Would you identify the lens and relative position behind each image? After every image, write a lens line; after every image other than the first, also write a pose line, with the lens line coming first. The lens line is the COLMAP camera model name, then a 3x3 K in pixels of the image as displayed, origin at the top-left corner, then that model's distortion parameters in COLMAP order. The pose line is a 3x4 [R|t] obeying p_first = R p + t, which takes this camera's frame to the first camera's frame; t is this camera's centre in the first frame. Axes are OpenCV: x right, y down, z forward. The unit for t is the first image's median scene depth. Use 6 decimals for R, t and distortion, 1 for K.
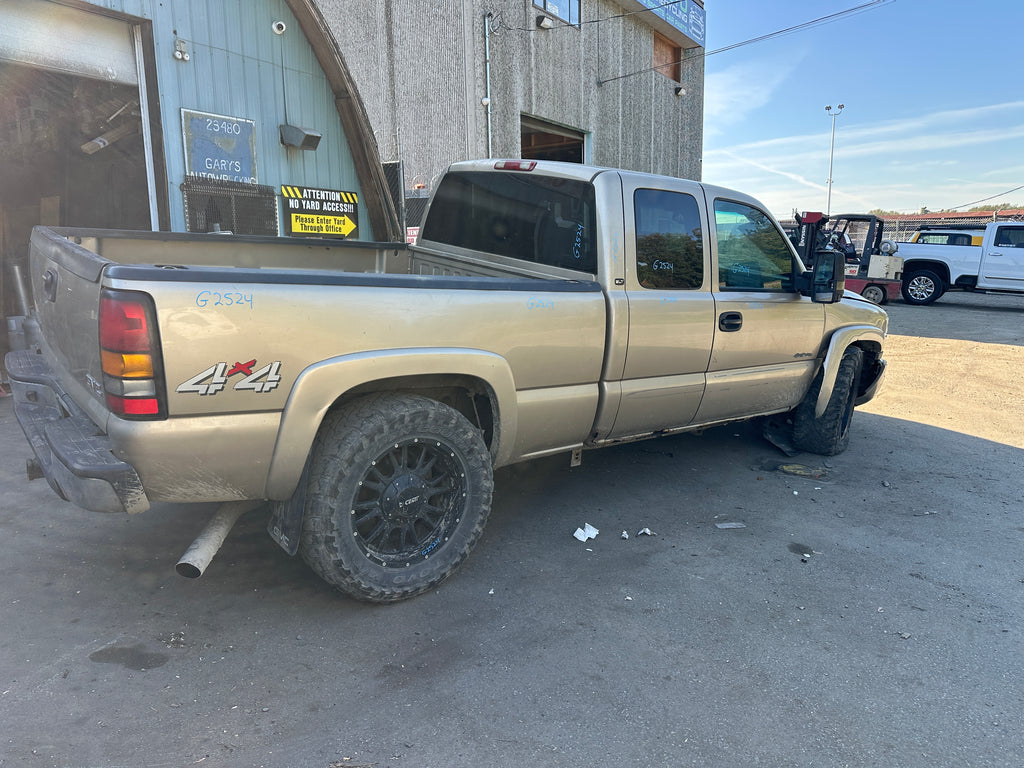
lens RADIAL K [[710.8, 0, 515.4], [0, 710.8, 384.8], [0, 0, 1]] dist [0.000217, -0.003708]
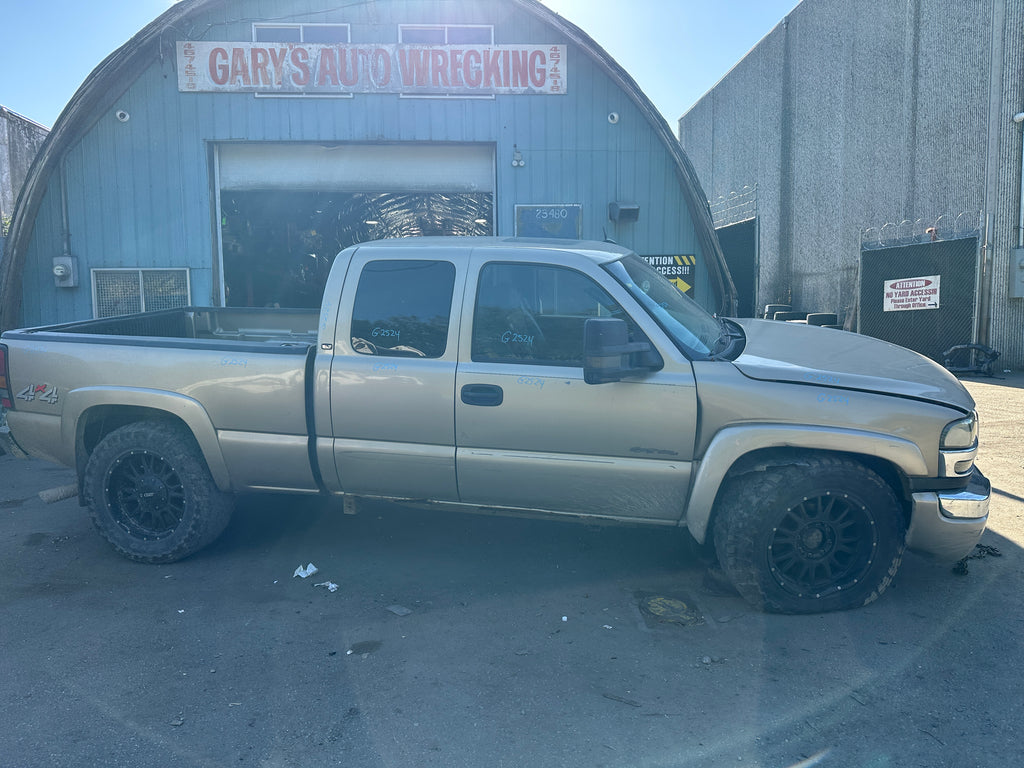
lens RADIAL K [[703.3, 0, 512.0], [0, 703.3, 384.0], [0, 0, 1]] dist [0.027646, -0.035779]
pose [[0.618825, 0.063958, -0.782921, 0.448379], [-0.126104, 0.991842, -0.018648, -0.039001], [0.775341, 0.110270, 0.621842, 0.210158]]
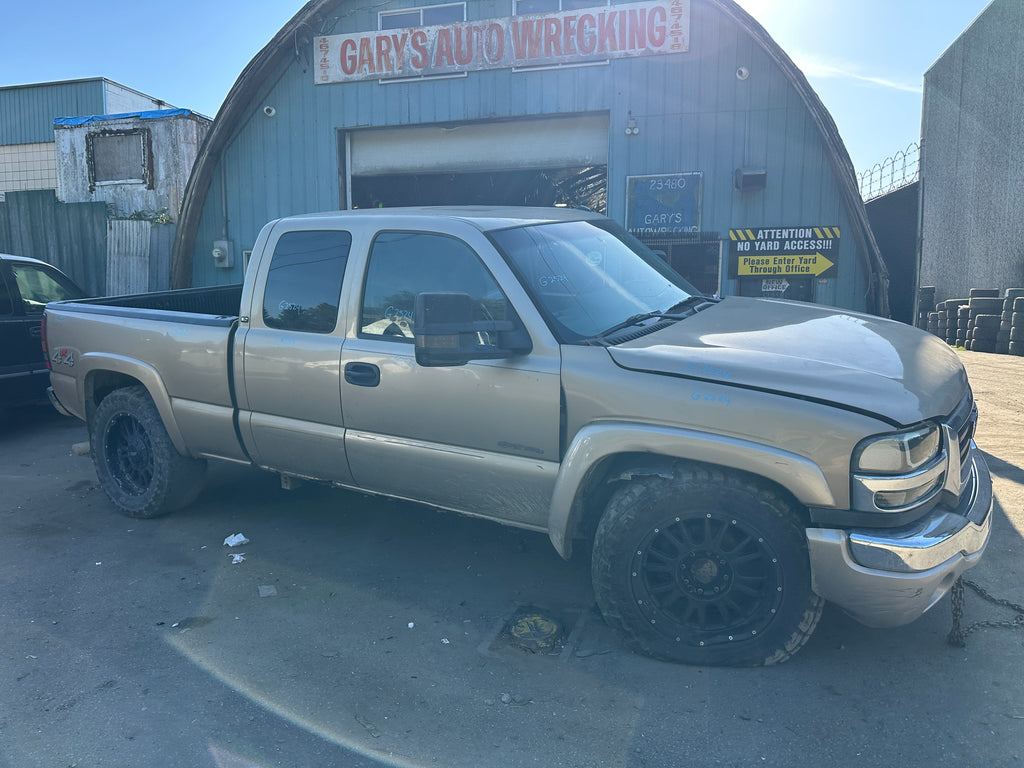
lens RADIAL K [[703.0, 0, 517.1], [0, 703.0, 377.5], [0, 0, 1]] dist [0.051384, -0.077328]
pose [[0.346160, 0.096653, -0.933184, 0.502646], [-0.163785, 0.985630, 0.041330, -0.064739], [0.923768, 0.138534, 0.357016, 0.384053]]
